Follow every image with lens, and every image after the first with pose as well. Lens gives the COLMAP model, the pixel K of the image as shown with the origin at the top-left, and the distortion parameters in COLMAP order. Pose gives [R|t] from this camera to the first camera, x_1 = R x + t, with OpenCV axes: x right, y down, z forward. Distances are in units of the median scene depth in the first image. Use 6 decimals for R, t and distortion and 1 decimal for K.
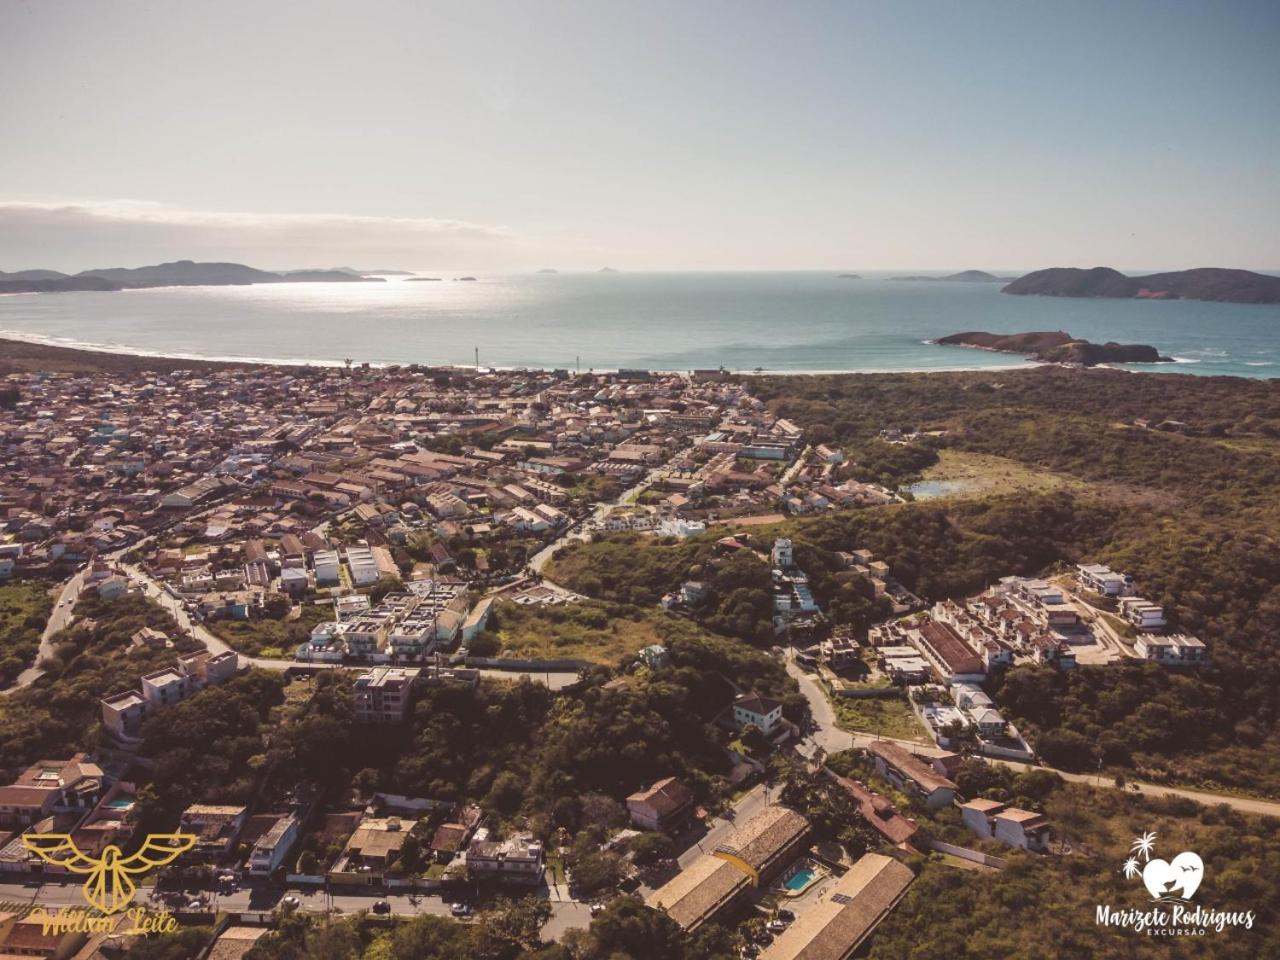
lens RADIAL K [[958.3, 0, 637.6], [0, 958.3, 495.8], [0, 0, 1]] dist [-0.015322, 0.042984]
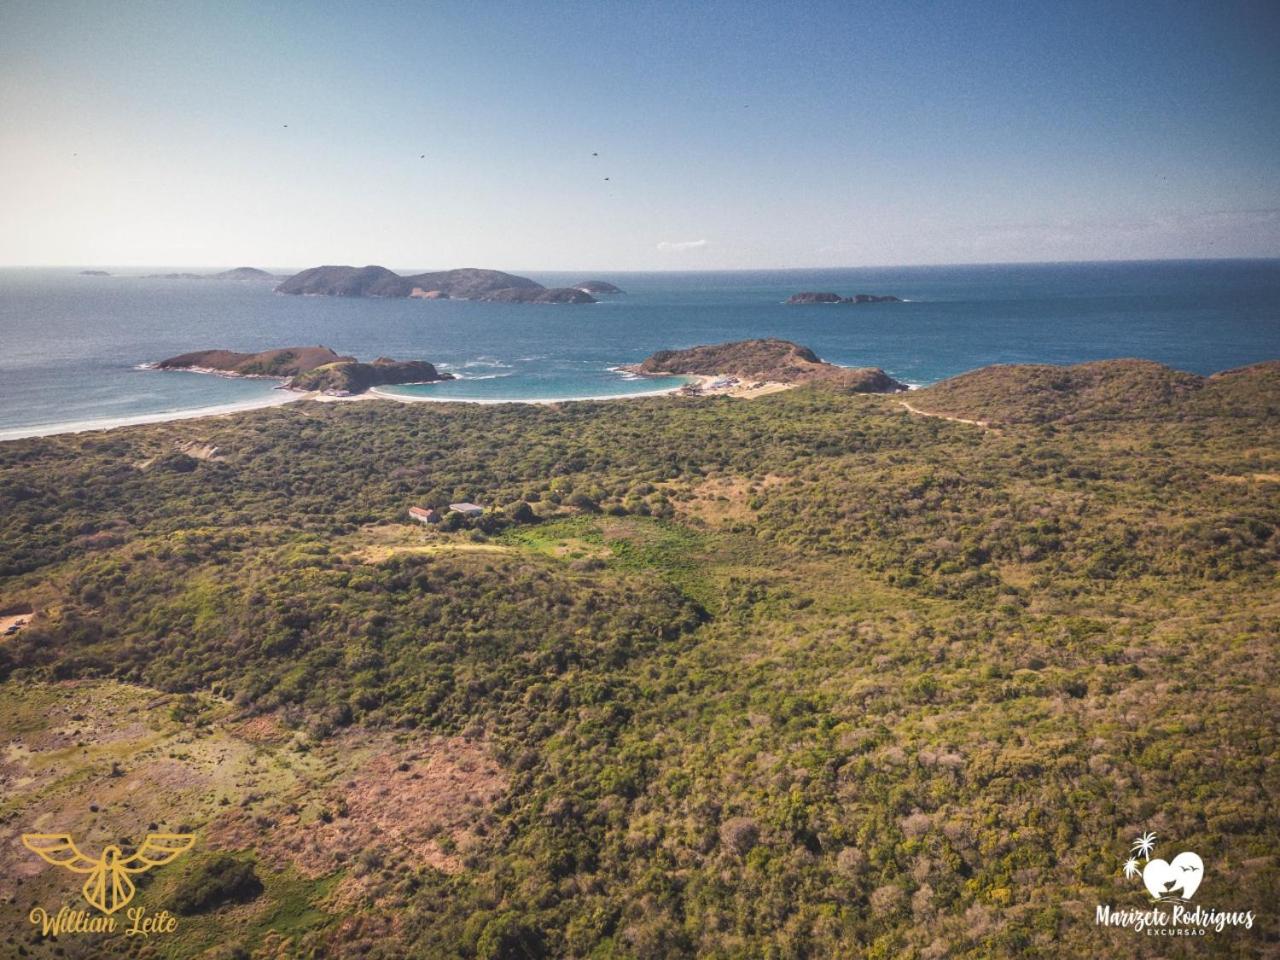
lens RADIAL K [[919.9, 0, 638.2], [0, 919.9, 493.7], [0, 0, 1]] dist [0.237447, -0.250357]
pose [[0.766099, -0.157207, 0.623200, 0.144057], [0.156210, 0.986094, 0.056721, -0.057992], [-0.623451, 0.053896, 0.780003, 0.241105]]
